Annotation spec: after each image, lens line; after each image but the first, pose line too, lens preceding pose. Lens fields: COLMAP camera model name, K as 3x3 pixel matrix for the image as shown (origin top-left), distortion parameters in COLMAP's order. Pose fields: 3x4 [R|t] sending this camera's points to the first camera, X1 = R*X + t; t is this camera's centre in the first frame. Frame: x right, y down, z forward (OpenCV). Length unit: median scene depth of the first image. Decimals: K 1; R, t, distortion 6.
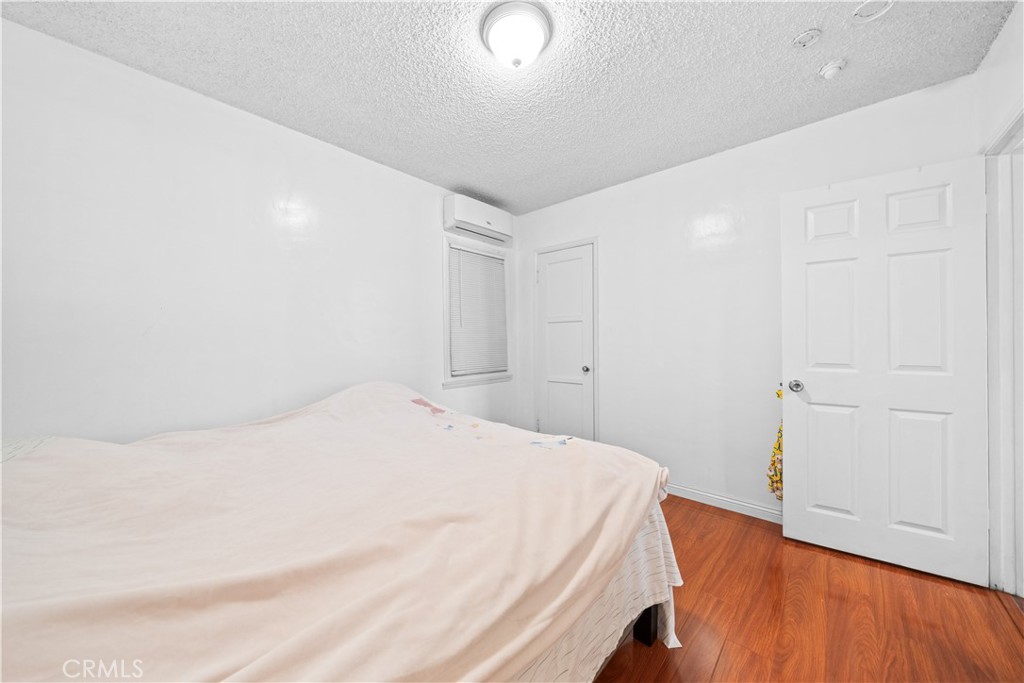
lens RADIAL K [[351.4, 0, 506.5], [0, 351.4, 339.8], [0, 0, 1]] dist [-0.007074, 0.000129]
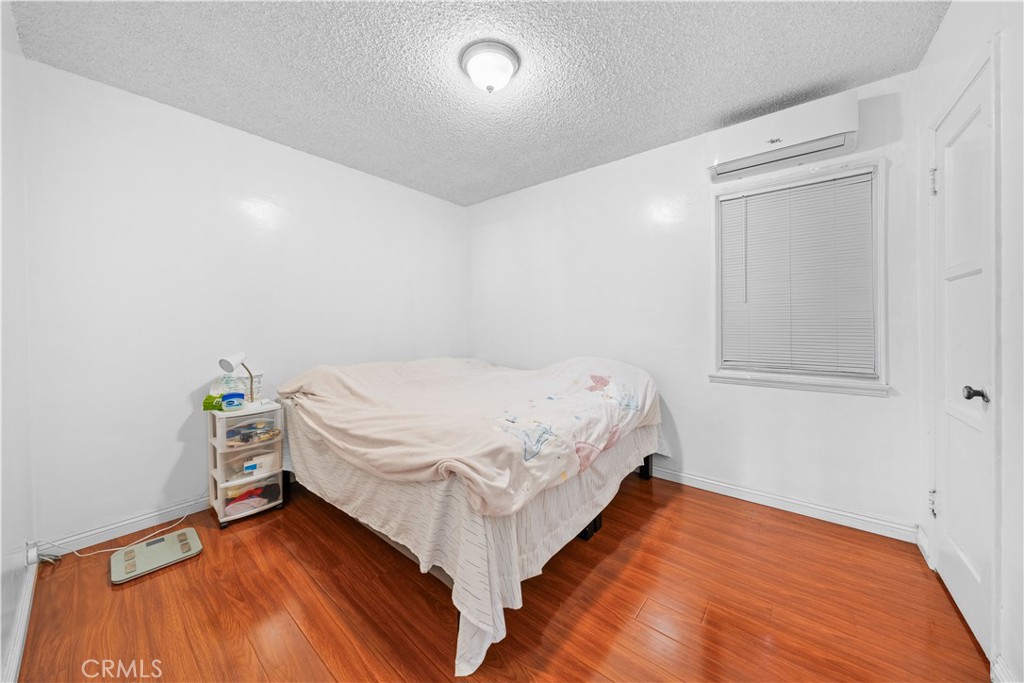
lens RADIAL K [[351.4, 0, 498.7], [0, 351.4, 327.0], [0, 0, 1]] dist [-0.007074, 0.000129]
pose [[0.039072, 0.008177, -0.999203, 0.592473], [0.004679, 0.999954, 0.008366, 0.004290], [0.999225, -0.005002, 0.039032, 0.472678]]
